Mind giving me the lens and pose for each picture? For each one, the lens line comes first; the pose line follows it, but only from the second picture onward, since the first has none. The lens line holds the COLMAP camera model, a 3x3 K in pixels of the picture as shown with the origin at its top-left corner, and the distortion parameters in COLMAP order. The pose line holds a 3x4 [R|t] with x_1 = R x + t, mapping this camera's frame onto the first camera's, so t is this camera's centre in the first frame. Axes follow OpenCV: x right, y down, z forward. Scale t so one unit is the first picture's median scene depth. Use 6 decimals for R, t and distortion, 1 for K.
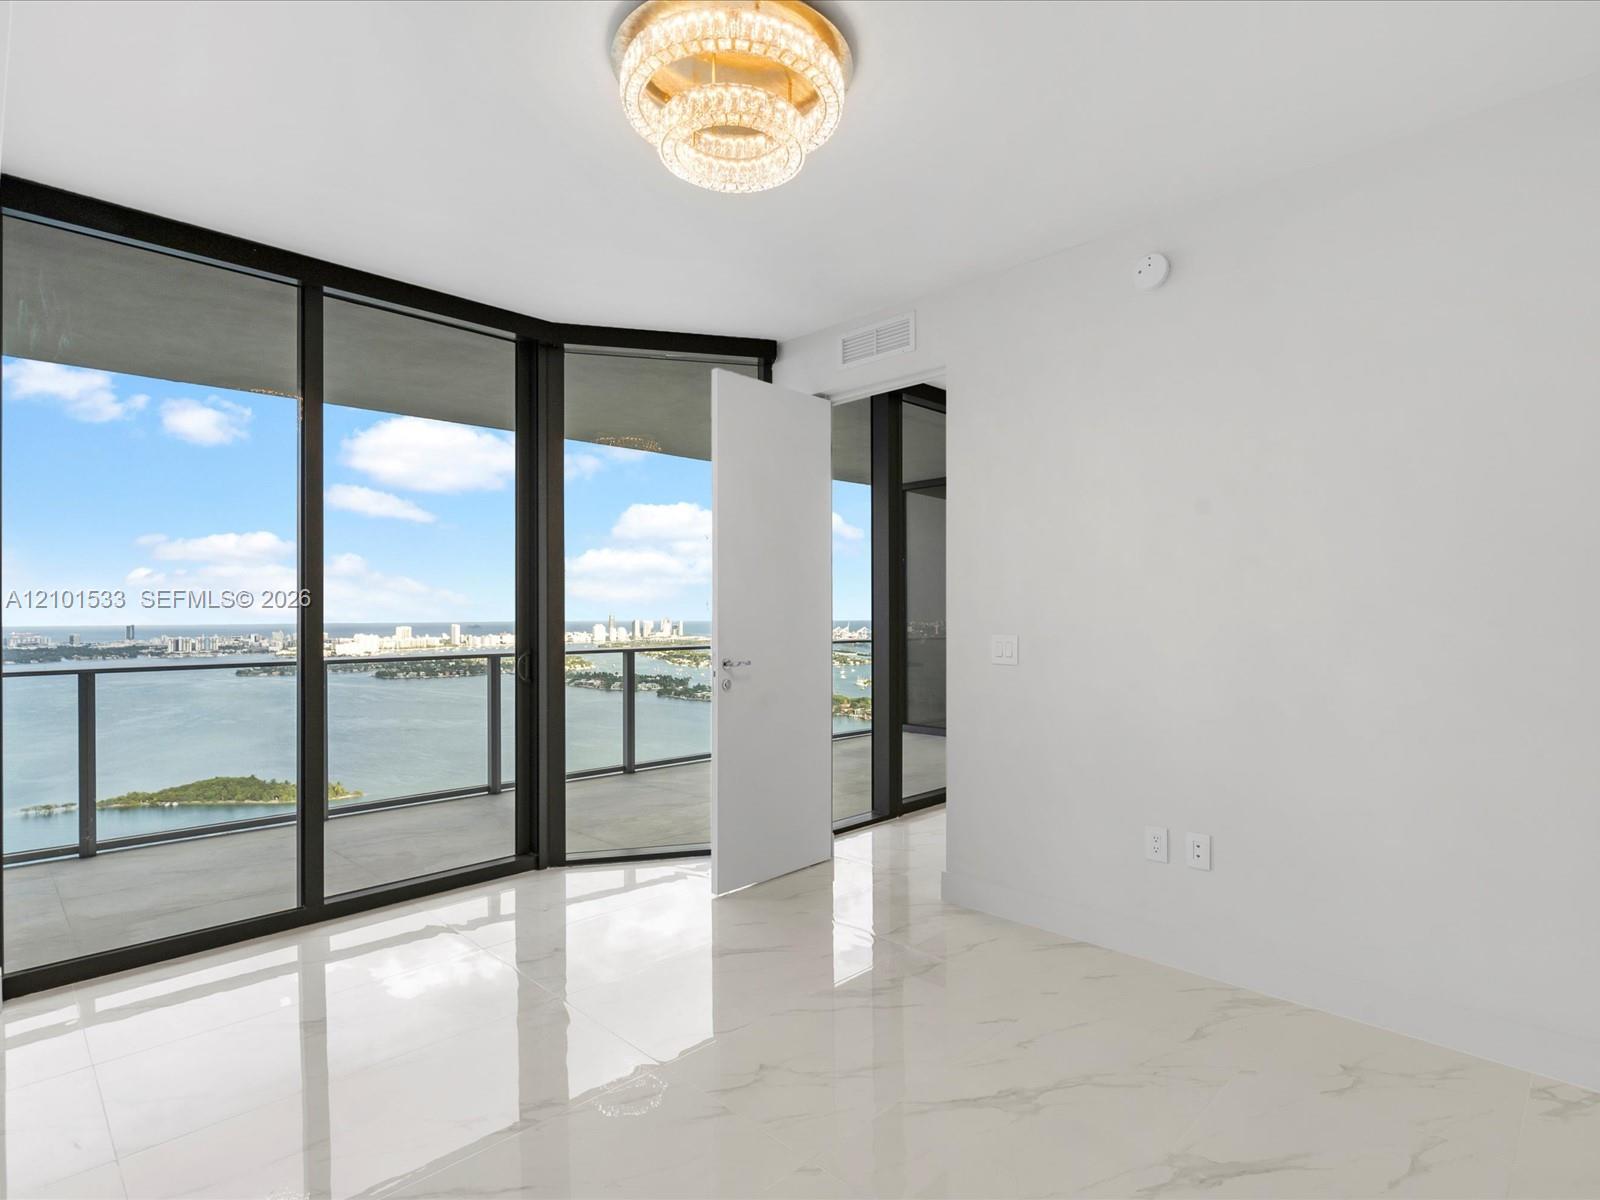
lens RADIAL K [[812.8, 0, 793.1], [0, 812.8, 610.6], [0, 0, 1]] dist [0.003268, -0.000606]
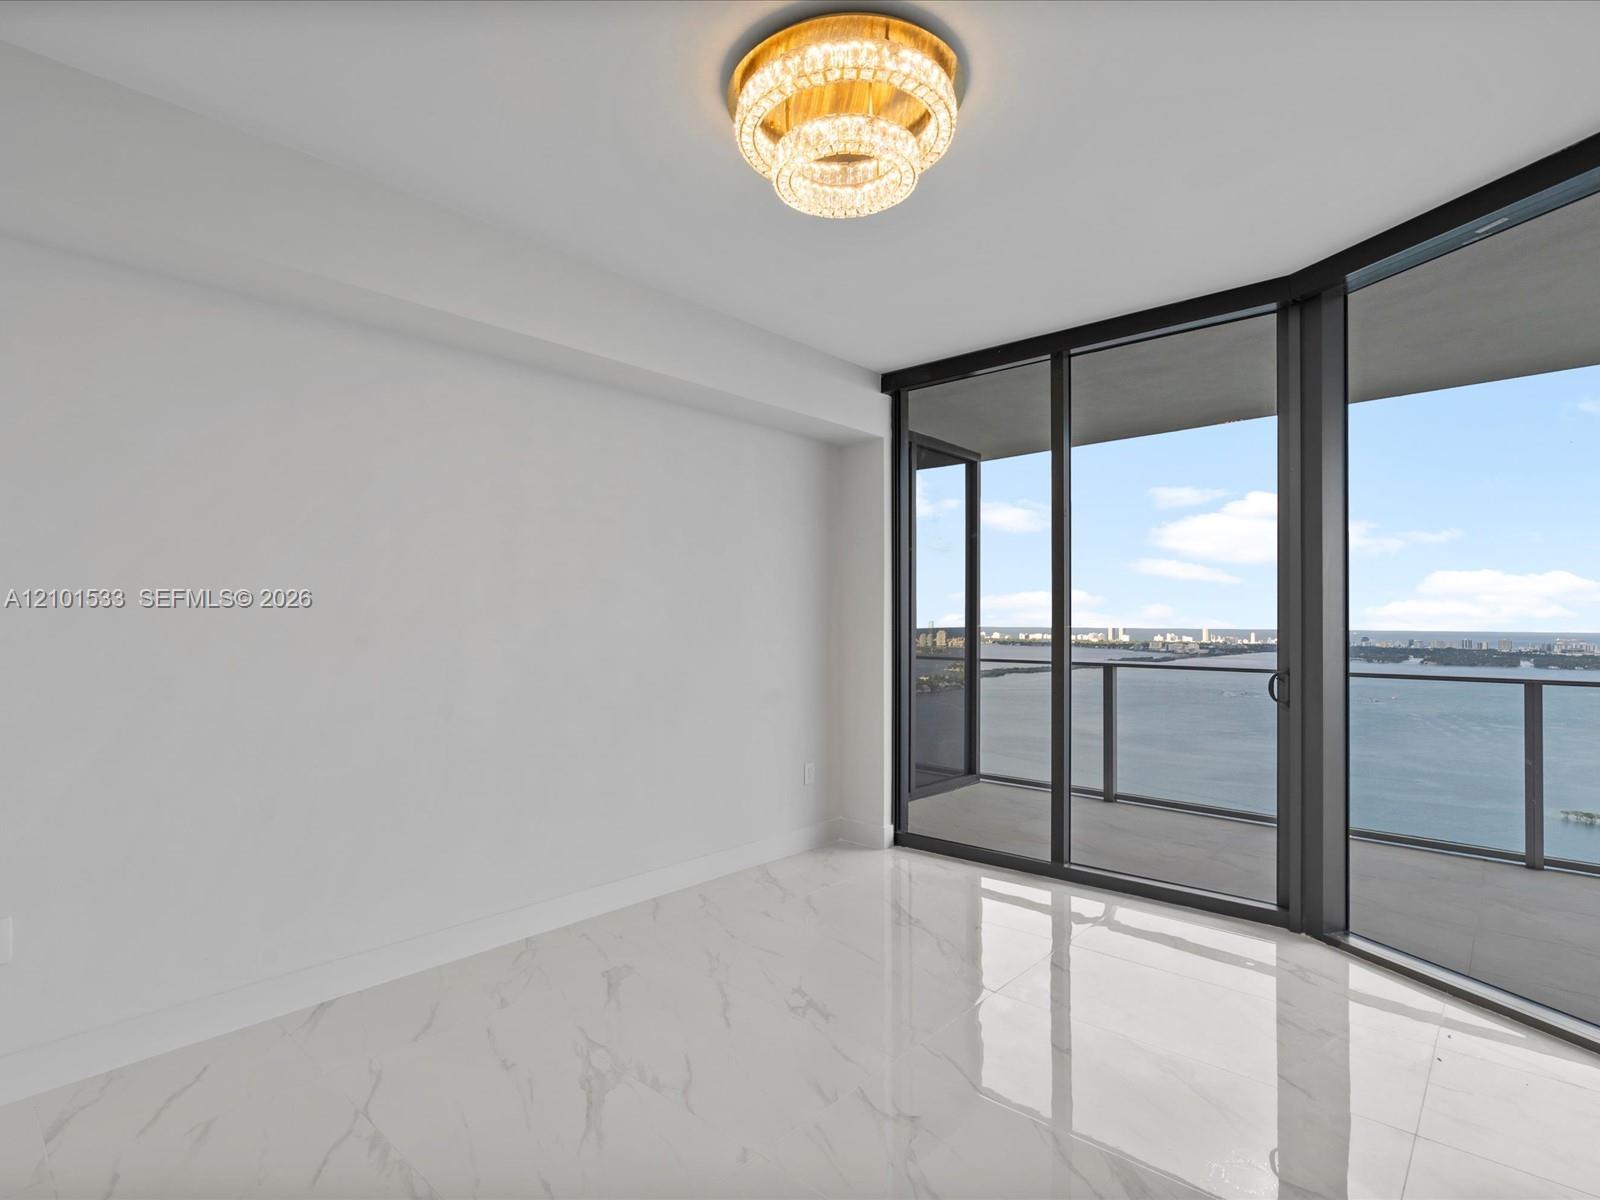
lens RADIAL K [[806.3, 0, 791.7], [0, 806.3, 621.4], [0, 0, 1]] dist [-0.003776, -0.000696]
pose [[0.038952, 0.000681, -0.999241, 0.576982], [0.002369, 0.999997, 0.000774, -0.002718], [0.999238, -0.002398, 0.038951, 0.540027]]
